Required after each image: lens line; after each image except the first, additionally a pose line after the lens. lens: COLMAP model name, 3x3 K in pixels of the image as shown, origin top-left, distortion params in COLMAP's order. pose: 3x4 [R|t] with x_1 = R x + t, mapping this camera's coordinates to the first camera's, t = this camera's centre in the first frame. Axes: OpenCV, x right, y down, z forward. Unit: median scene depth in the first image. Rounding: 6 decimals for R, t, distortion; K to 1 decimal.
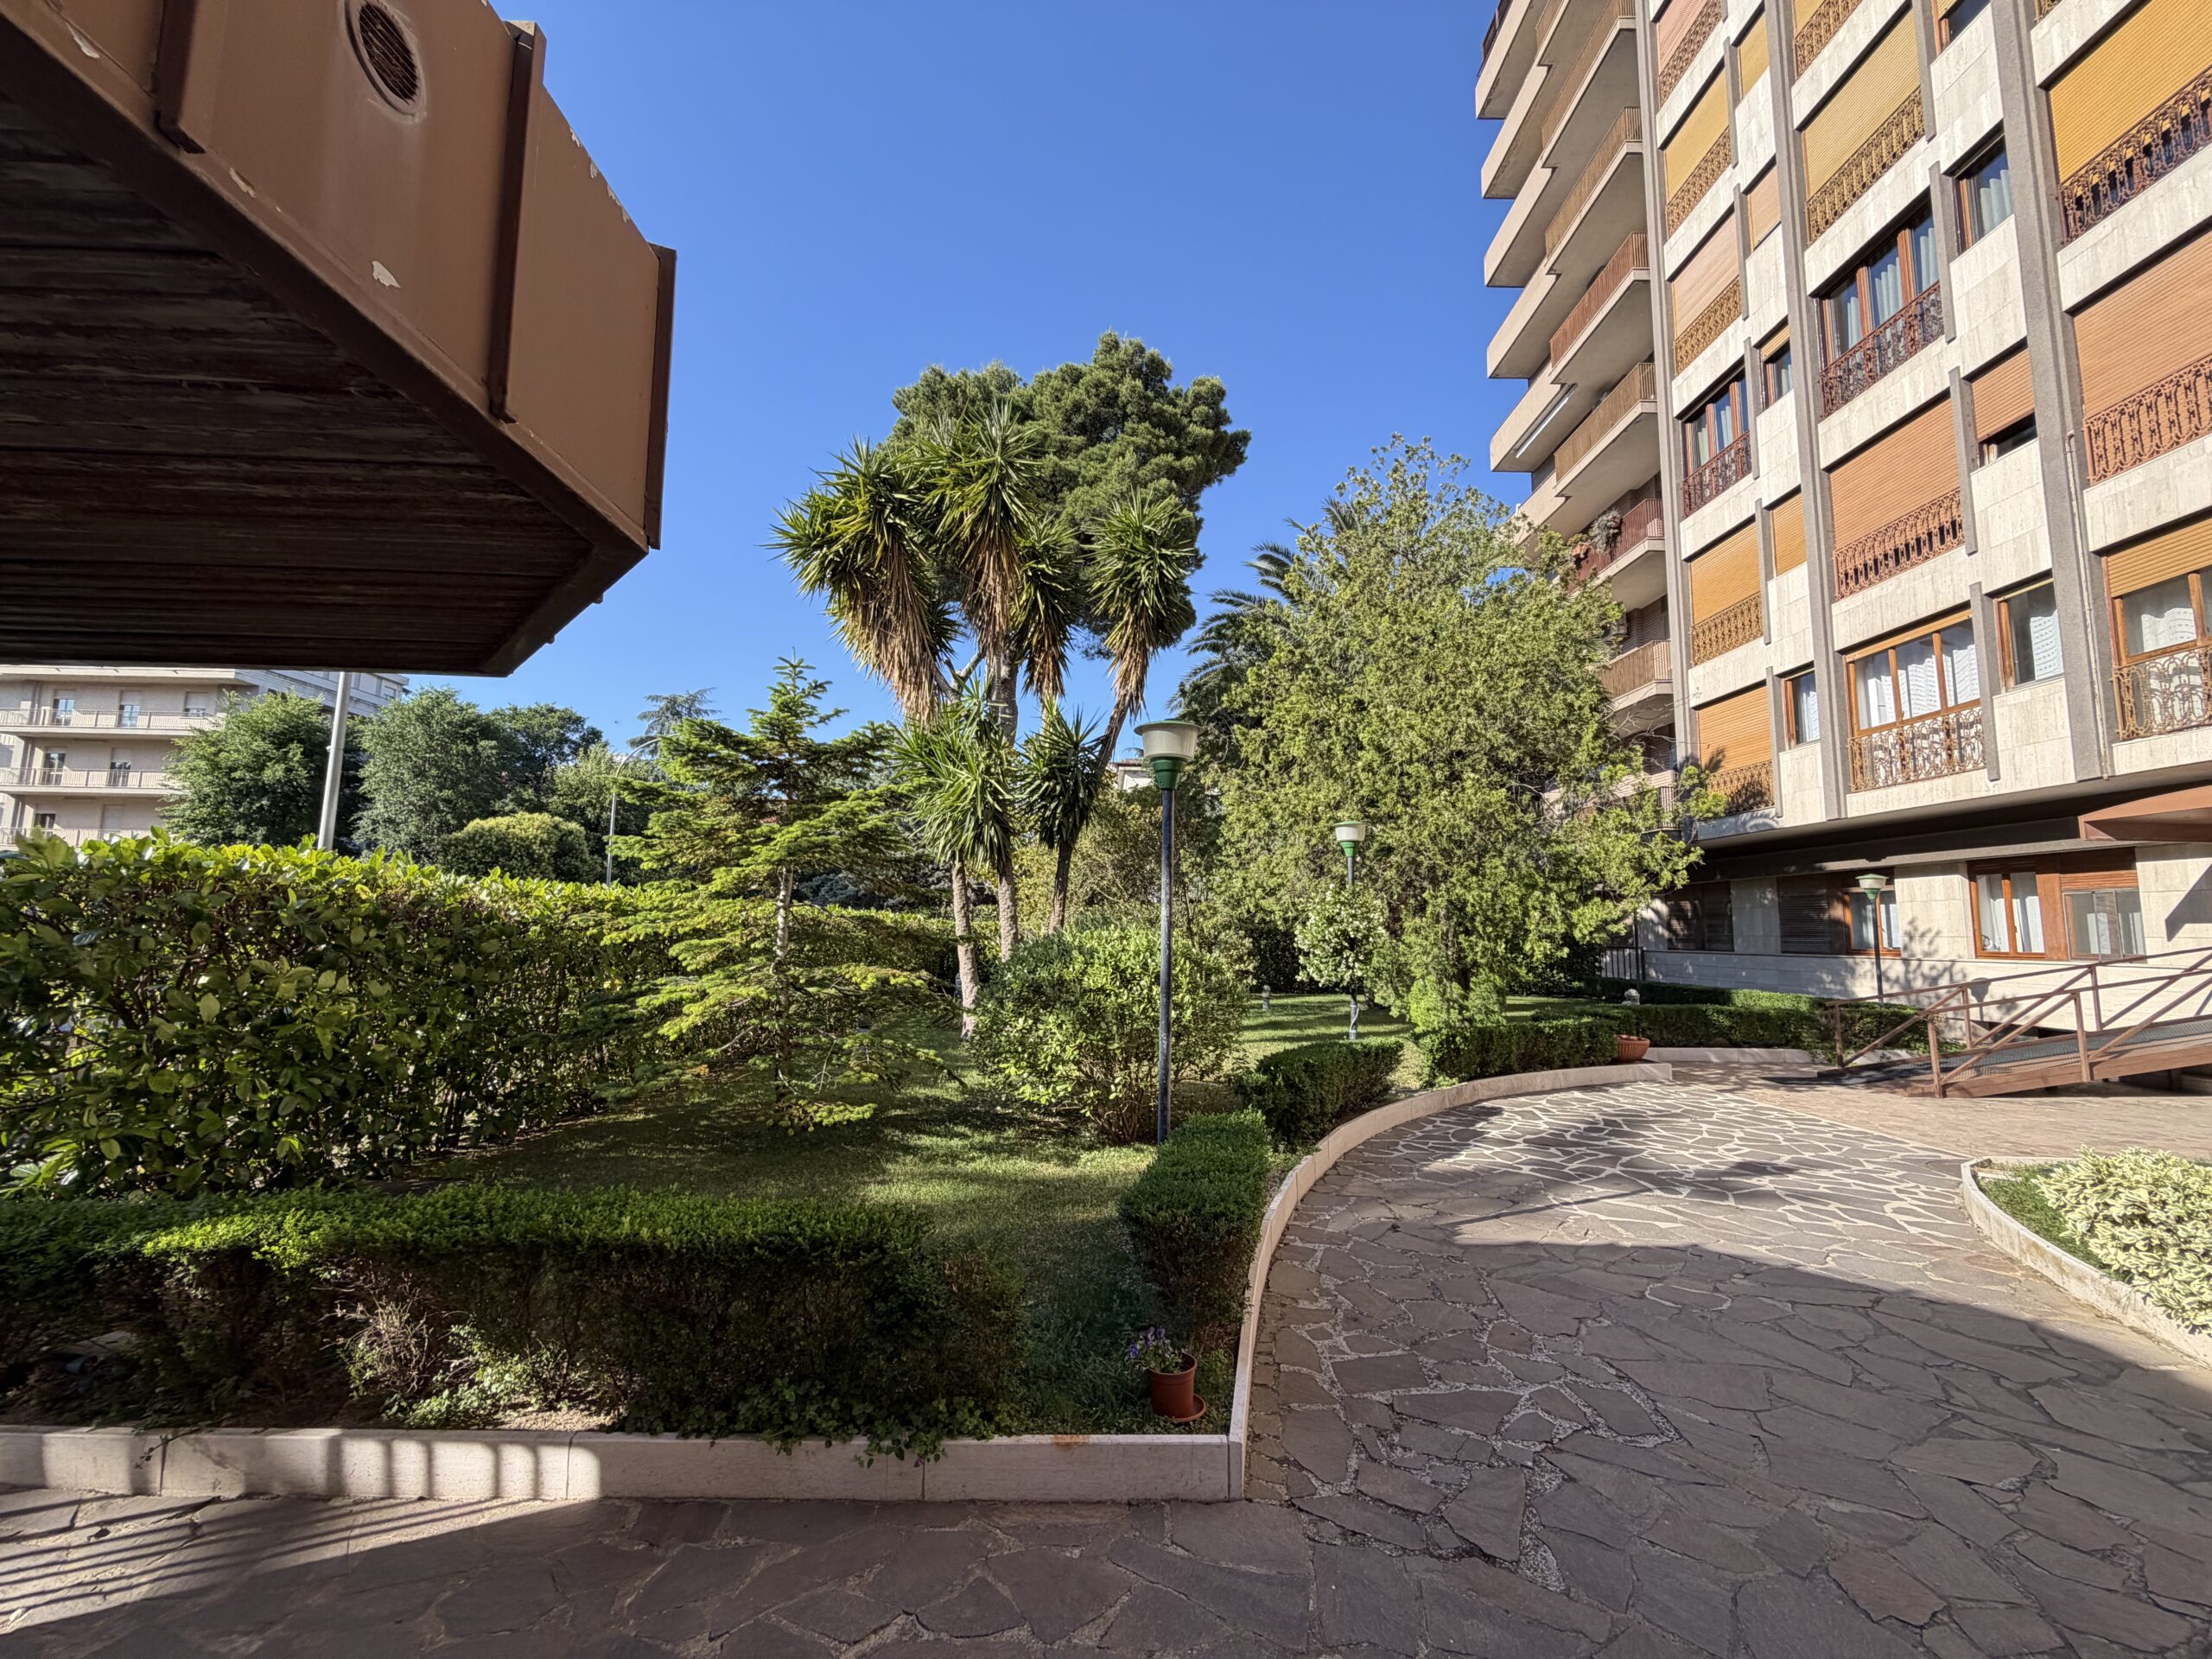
lens RADIAL K [[880.3, 0, 1099.1], [0, 880.3, 832.4], [0, 0, 1]] dist [-0.000869, 0.000341]
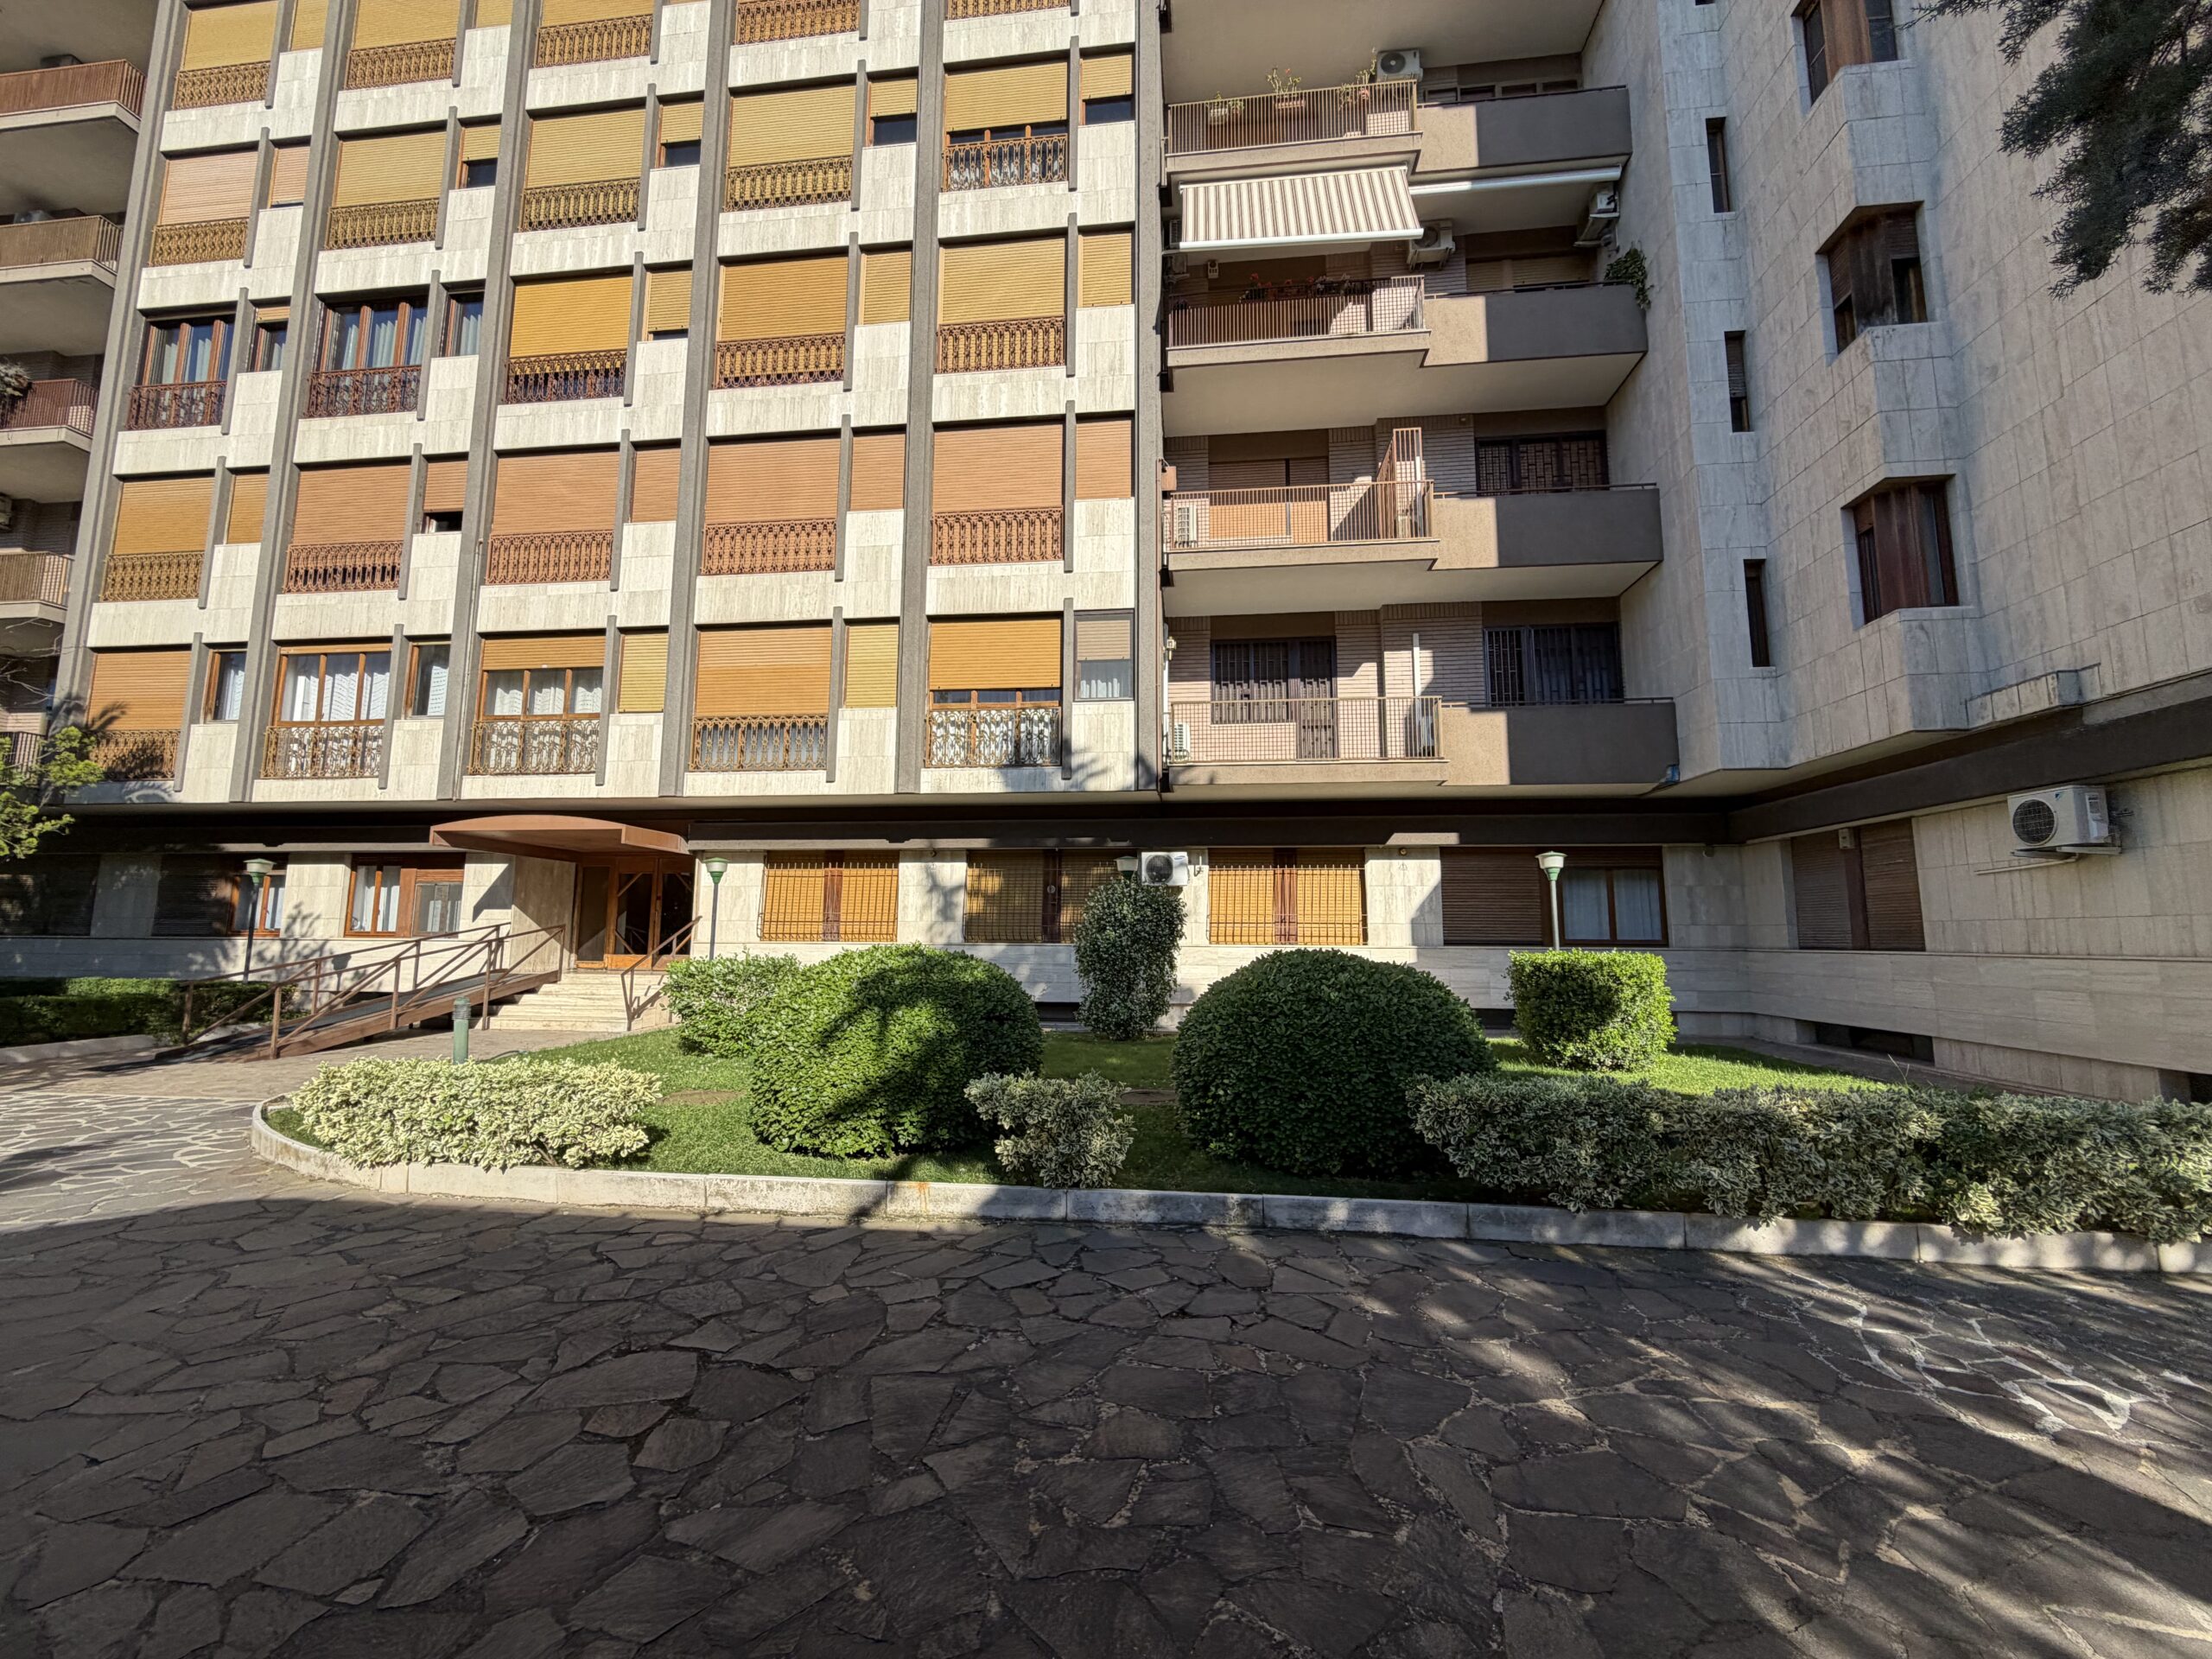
lens RADIAL K [[880.3, 0, 1099.1], [0, 880.3, 832.4], [0, 0, 1]] dist [-0.000869, 0.000341]
pose [[0.107090, 0.098524, 0.989356, -0.054379], [-0.117498, 0.989359, -0.085806, -0.010482], [-0.987282, -0.107059, 0.117527, -0.101730]]
